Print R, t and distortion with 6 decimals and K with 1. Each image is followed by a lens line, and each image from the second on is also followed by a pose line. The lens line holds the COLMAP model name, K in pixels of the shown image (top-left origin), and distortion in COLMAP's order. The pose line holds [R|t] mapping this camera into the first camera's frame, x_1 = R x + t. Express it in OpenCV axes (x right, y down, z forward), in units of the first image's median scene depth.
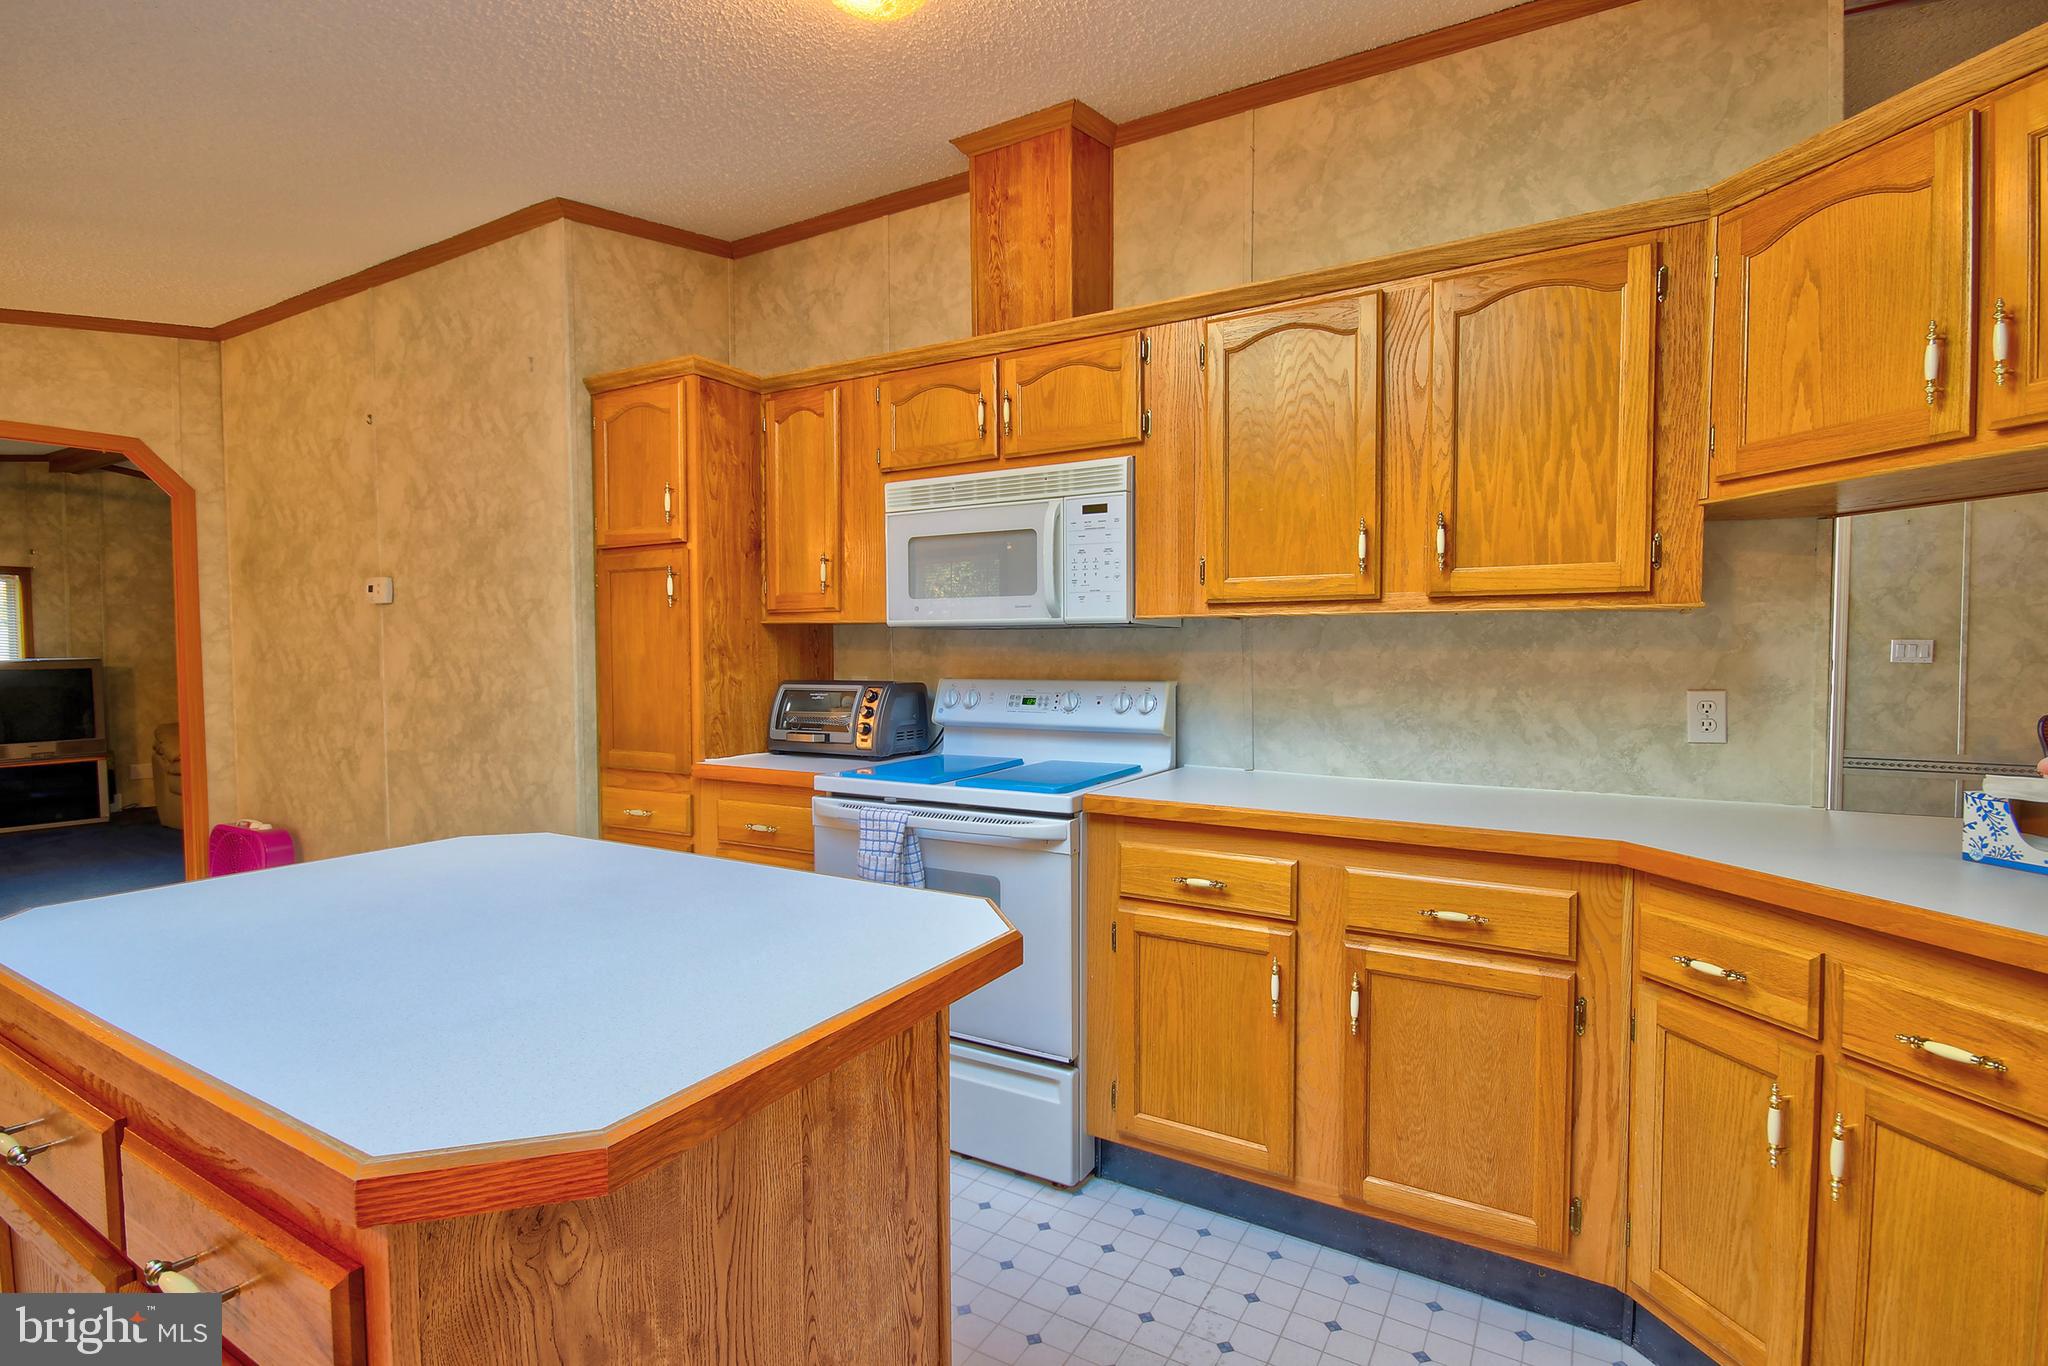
lens RADIAL K [[938.9, 0, 1021.6], [0, 938.9, 686.4], [0, 0, 1]] dist [-0.014869, -0.008494]
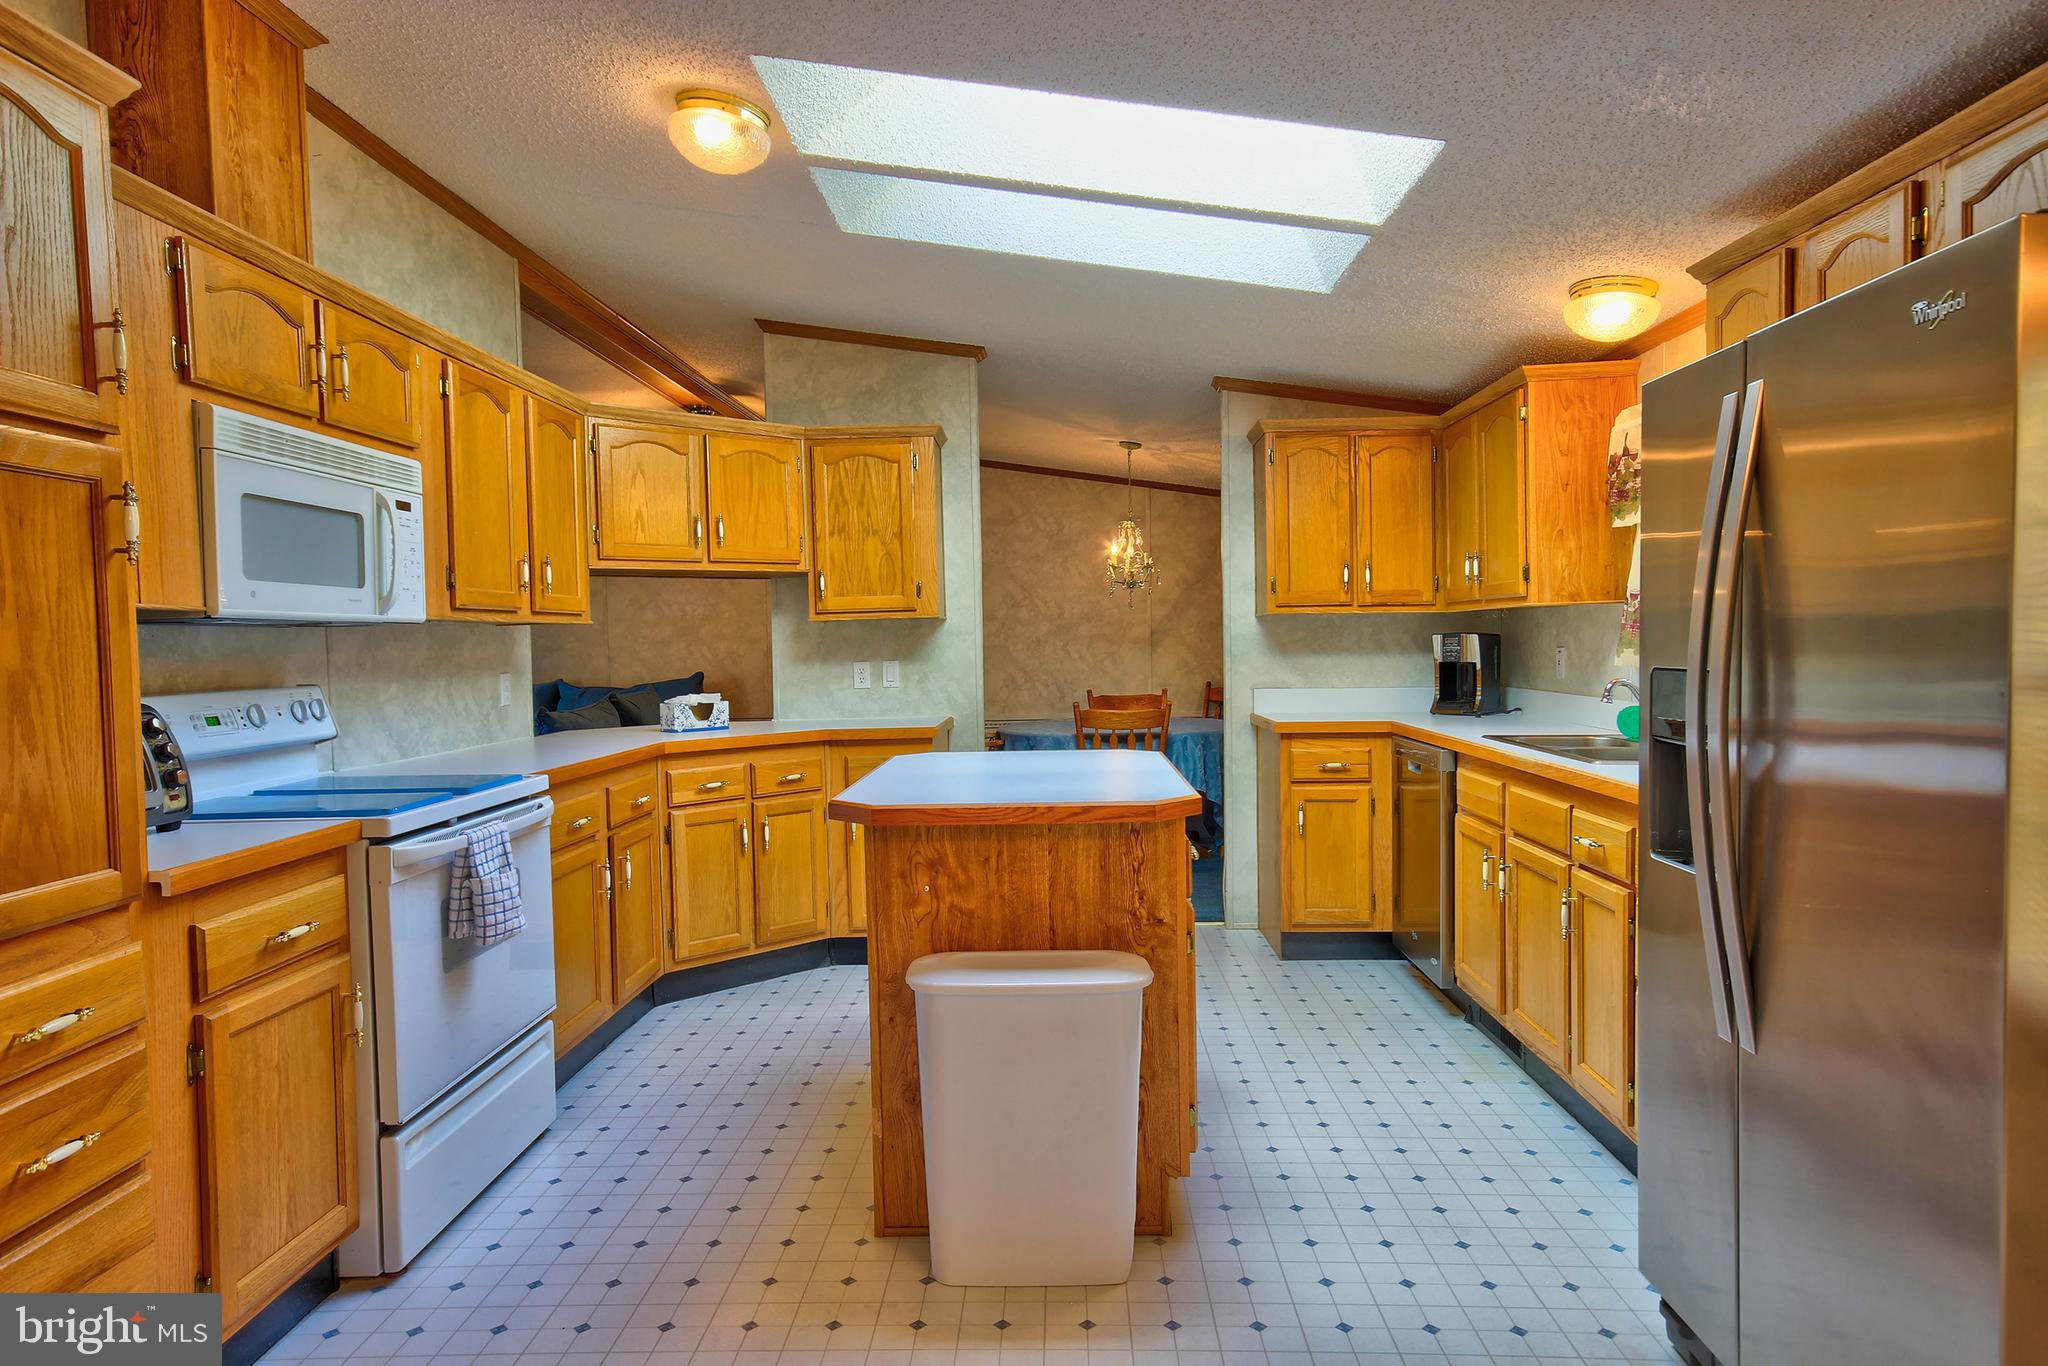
lens RADIAL K [[1228.8, 0, 1022.9], [0, 1228.8, 683.9], [0, 0, 1]] dist [-0.005166, -0.000584]
pose [[-0.477579, -0.020233, 0.878356, -1.336294], [0.054068, 0.997163, 0.052368, -0.034725], [-0.876924, 0.072501, -0.475130, 1.031961]]
